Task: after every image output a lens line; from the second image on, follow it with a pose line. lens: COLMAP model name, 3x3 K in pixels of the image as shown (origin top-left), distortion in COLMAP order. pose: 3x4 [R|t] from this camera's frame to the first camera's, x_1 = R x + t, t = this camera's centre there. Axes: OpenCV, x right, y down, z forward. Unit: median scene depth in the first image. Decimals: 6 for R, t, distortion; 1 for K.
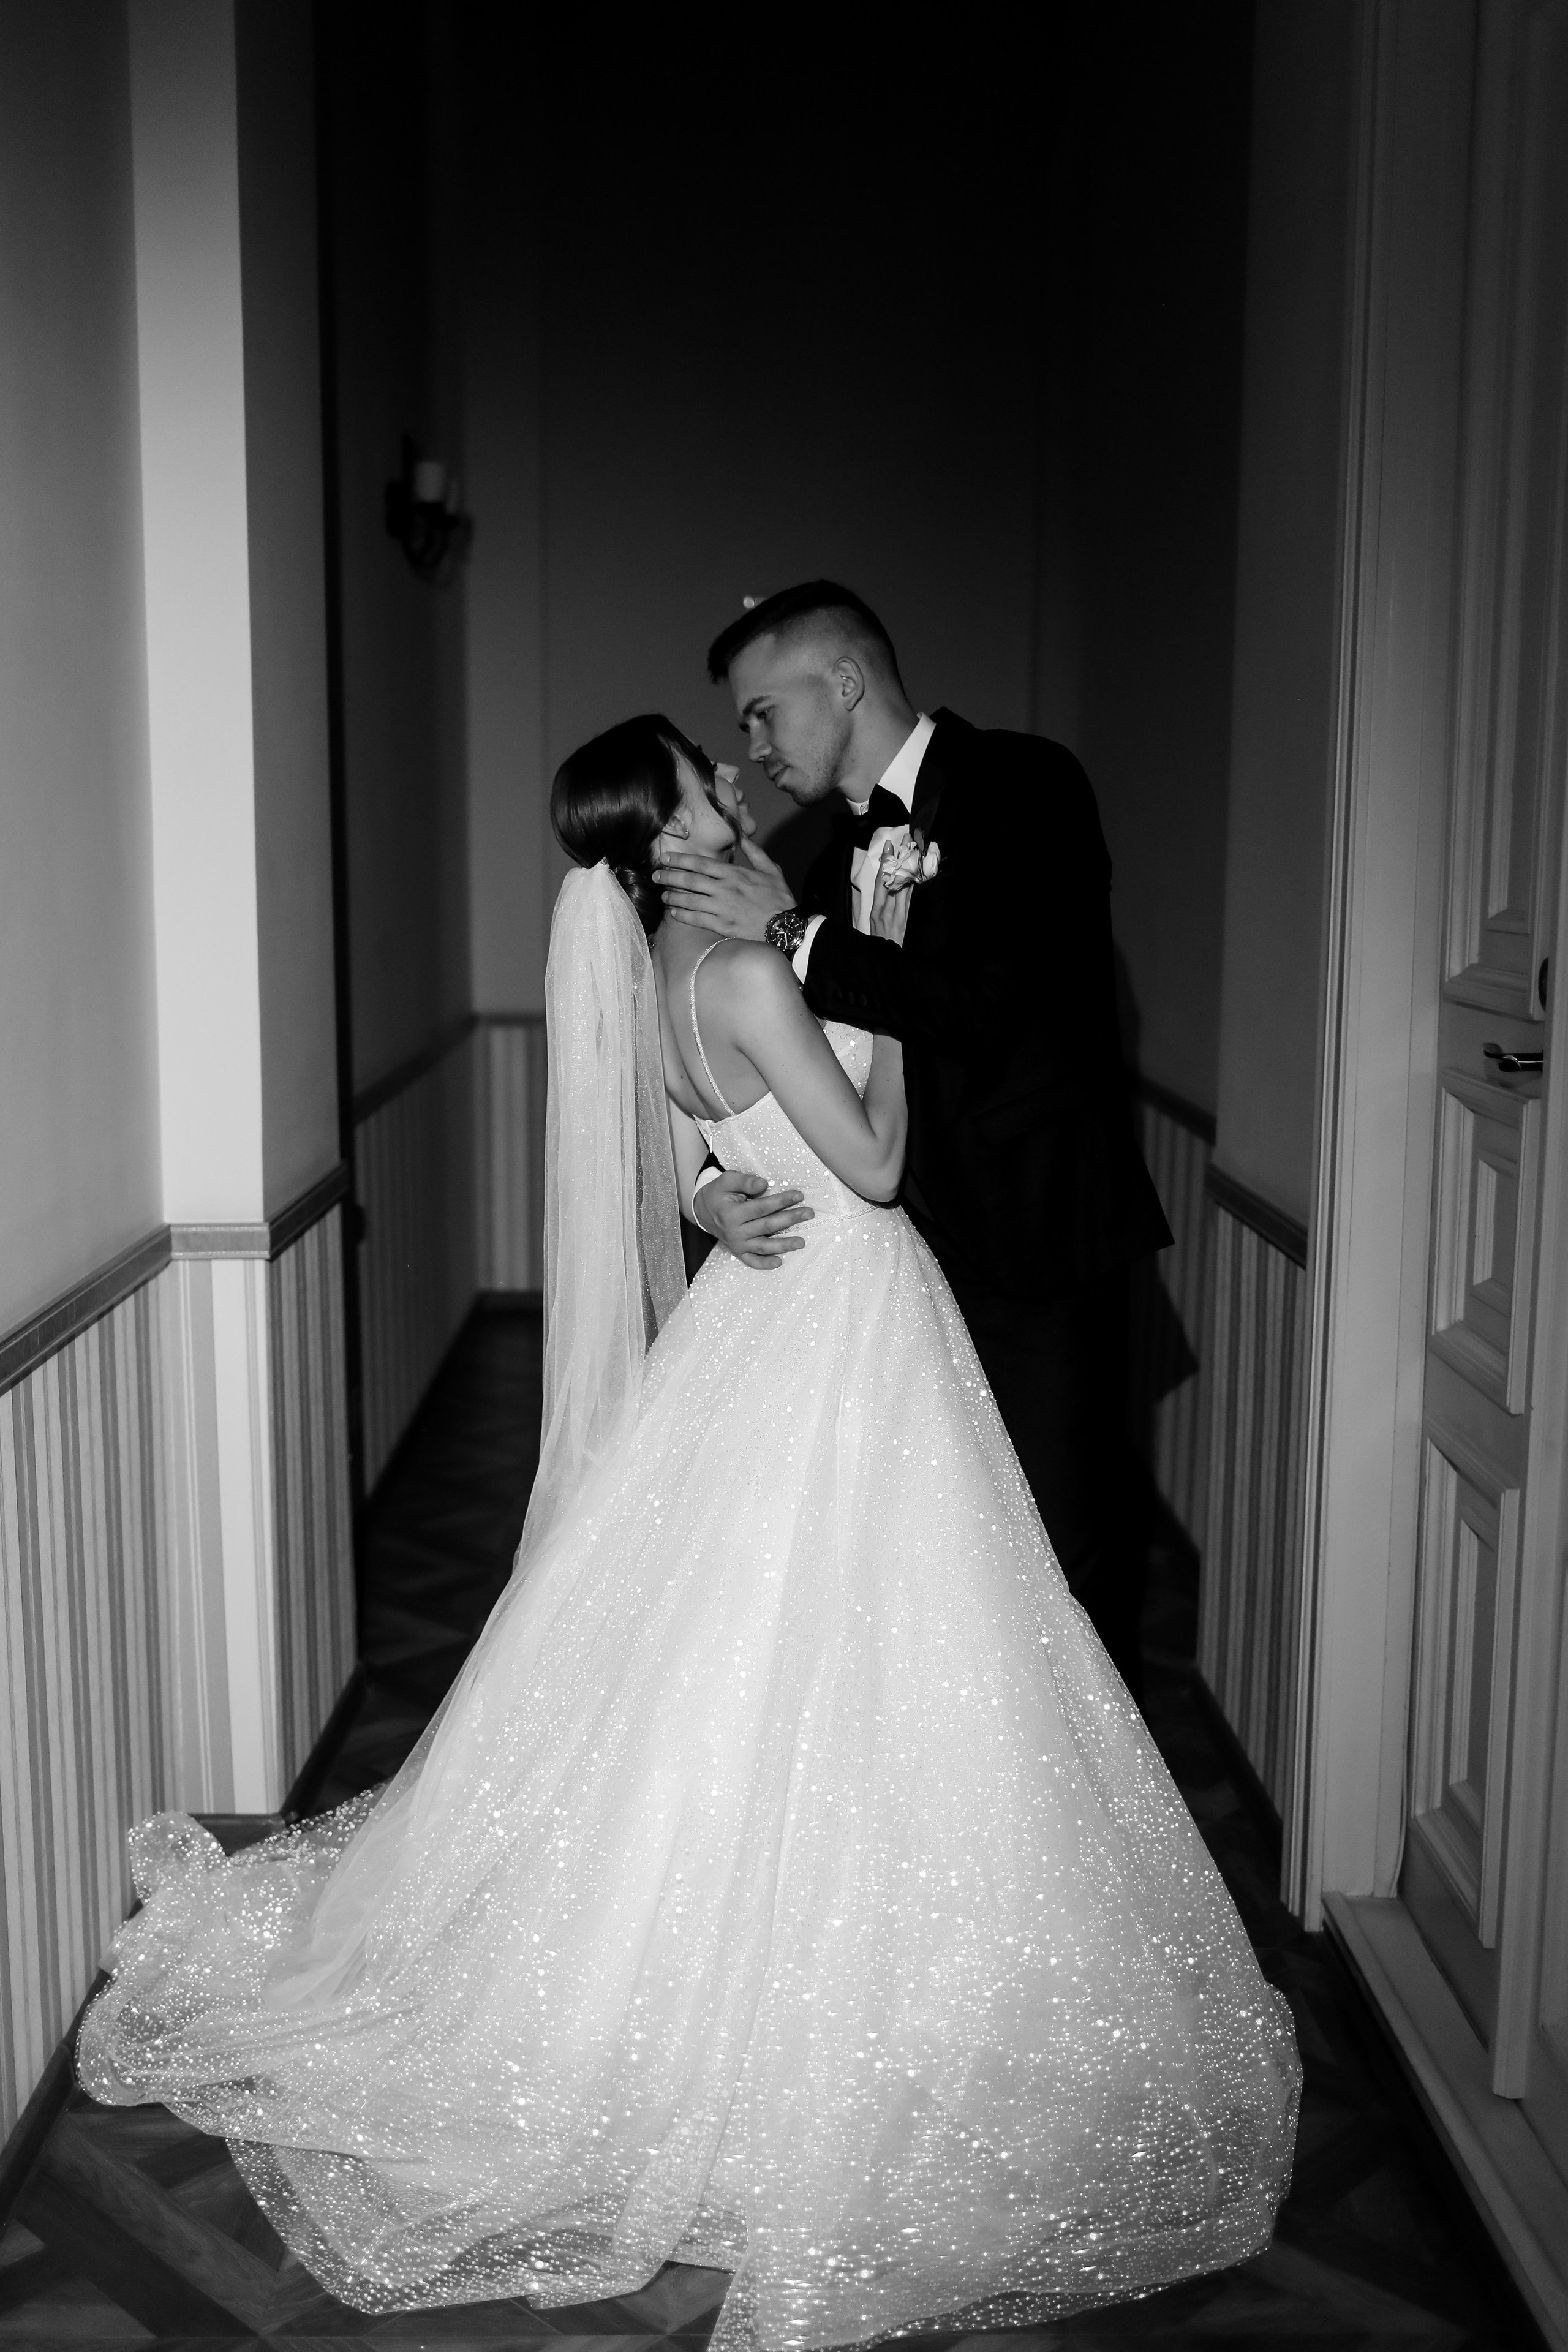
lens RADIAL K [[2470.8, 0, 790.5], [0, 2470.8, 1272.0], [0, 0, 1]] dist [-0.003678, -0.026816]
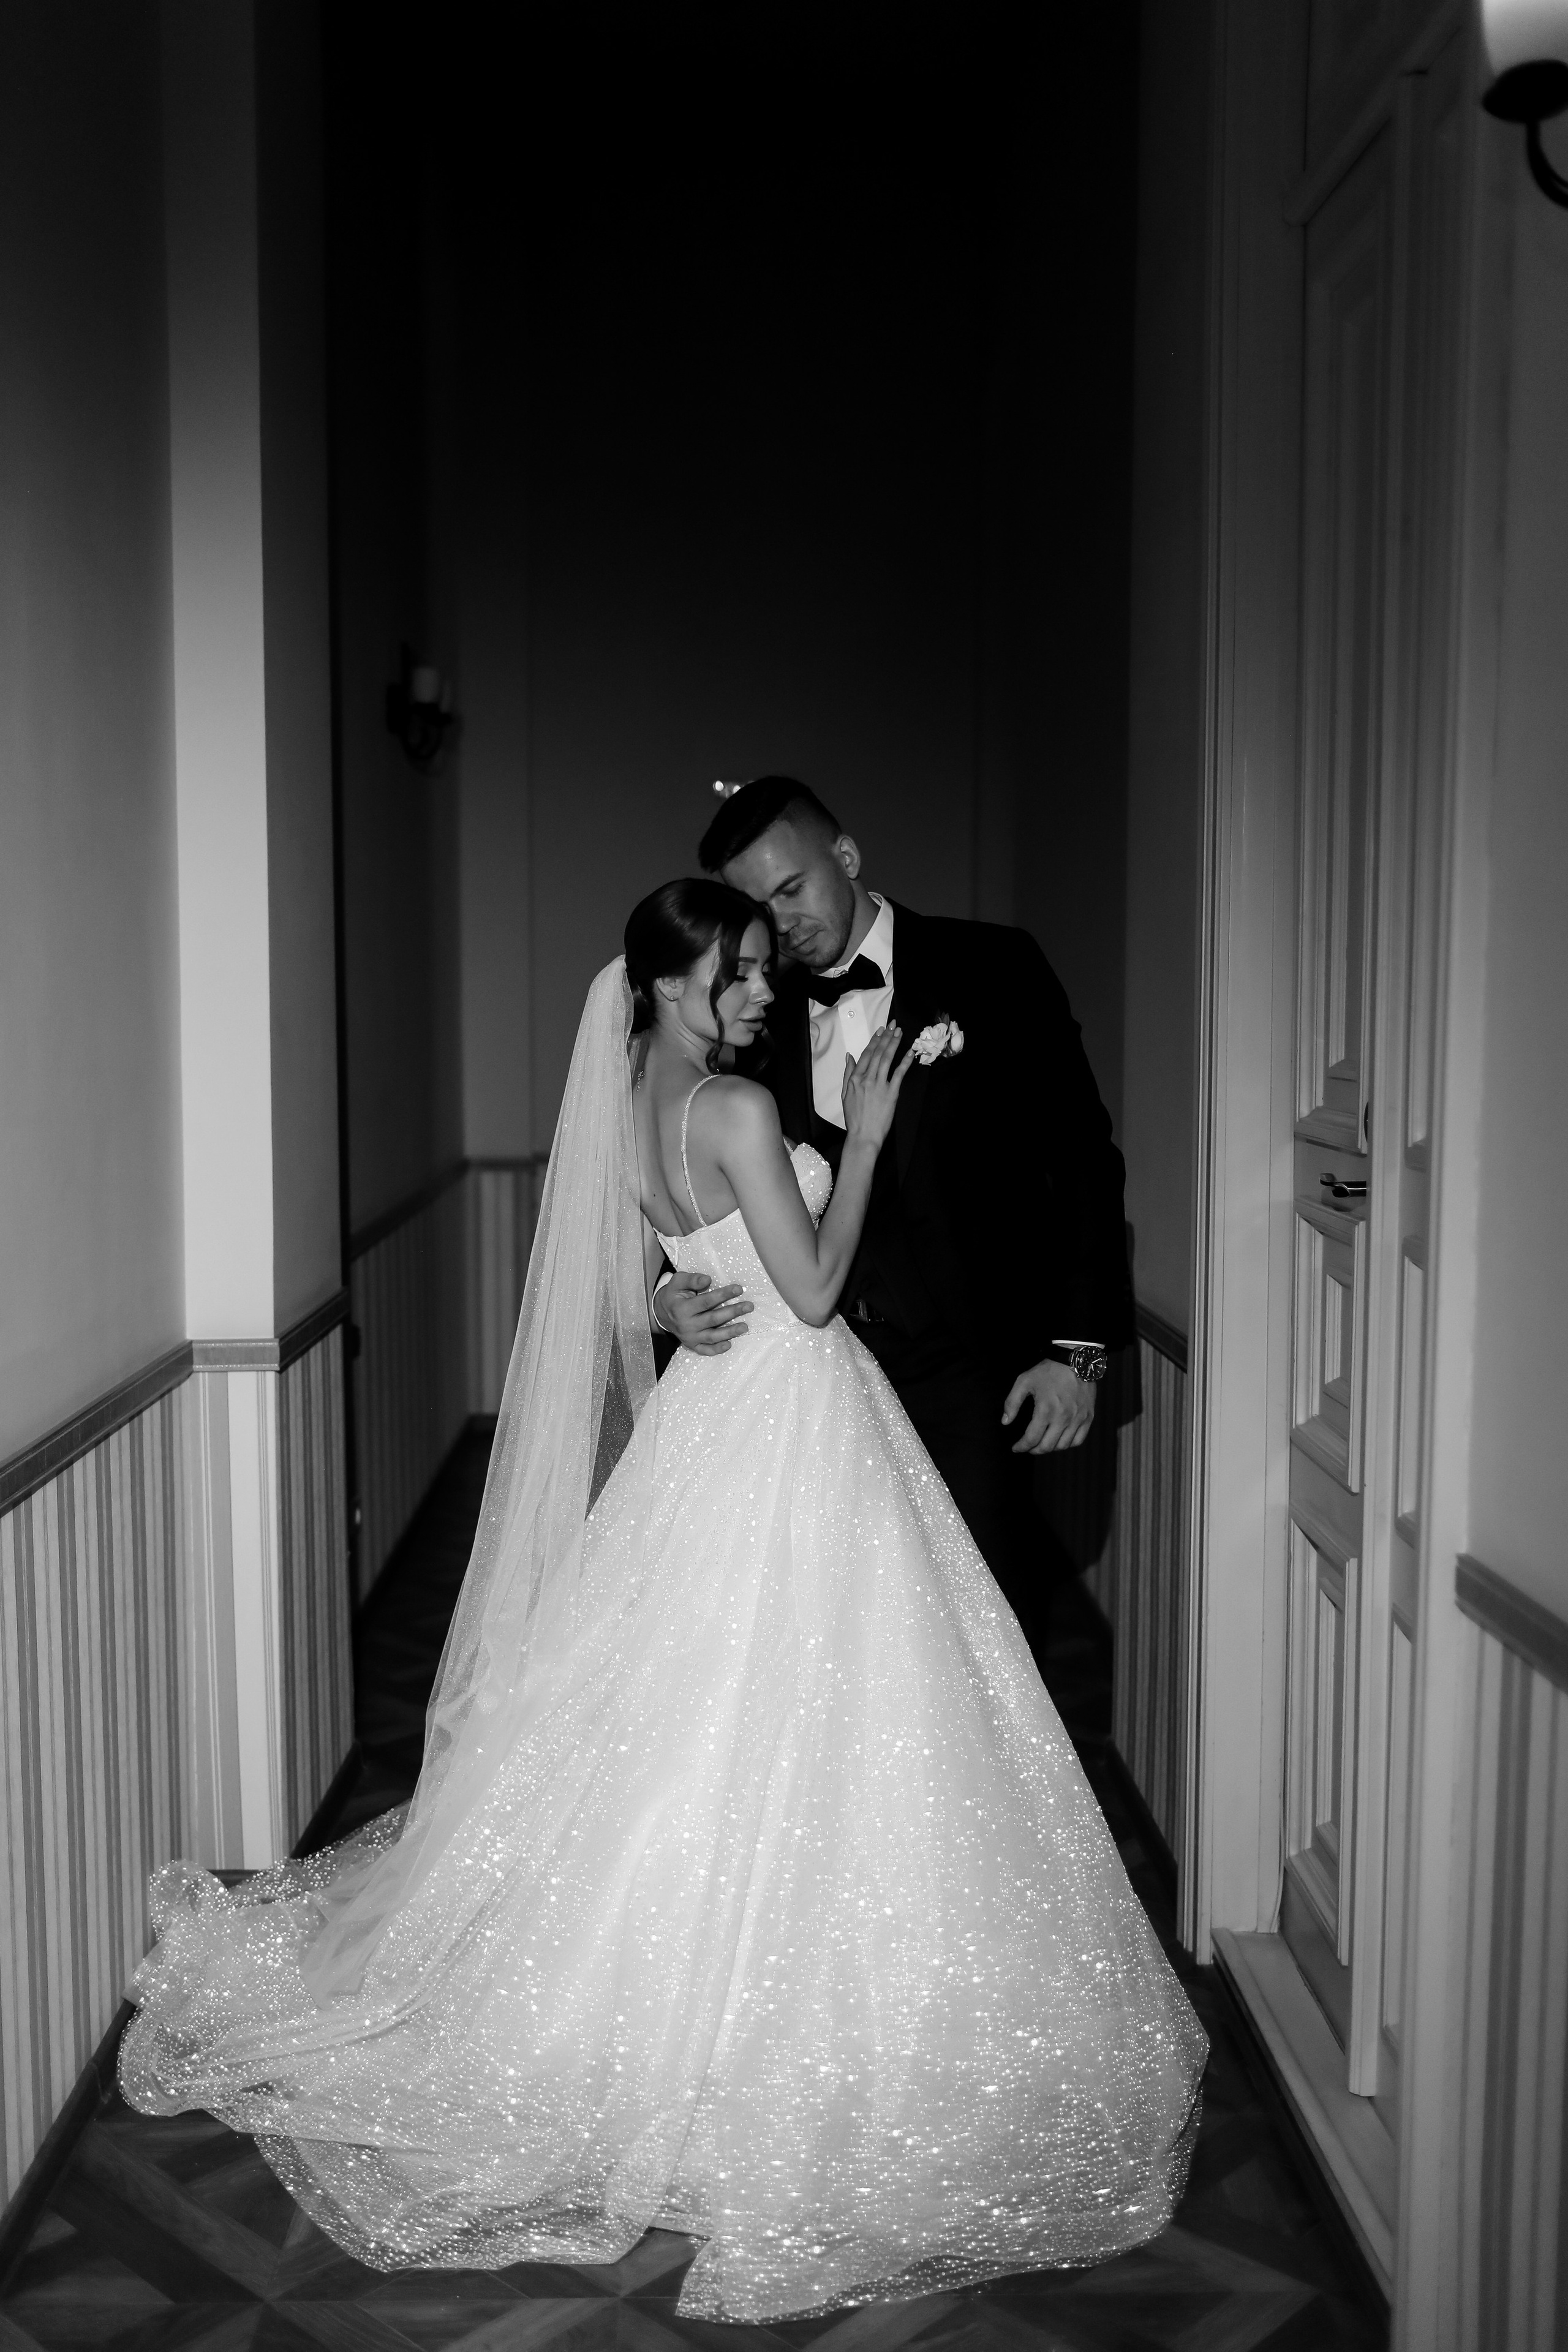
lens RADIAL K [[2470.8, 0, 790.5], [0, 2470.8, 1272.0], [0, 0, 1]] dist [-0.003678, -0.026816]
pose [[0.999990, -0.004458, -0.000321, 0.025888], [0.004430, 0.998125, -0.061045, 0.020893], [0.000593, 0.061043, 0.998135, -0.142213]]
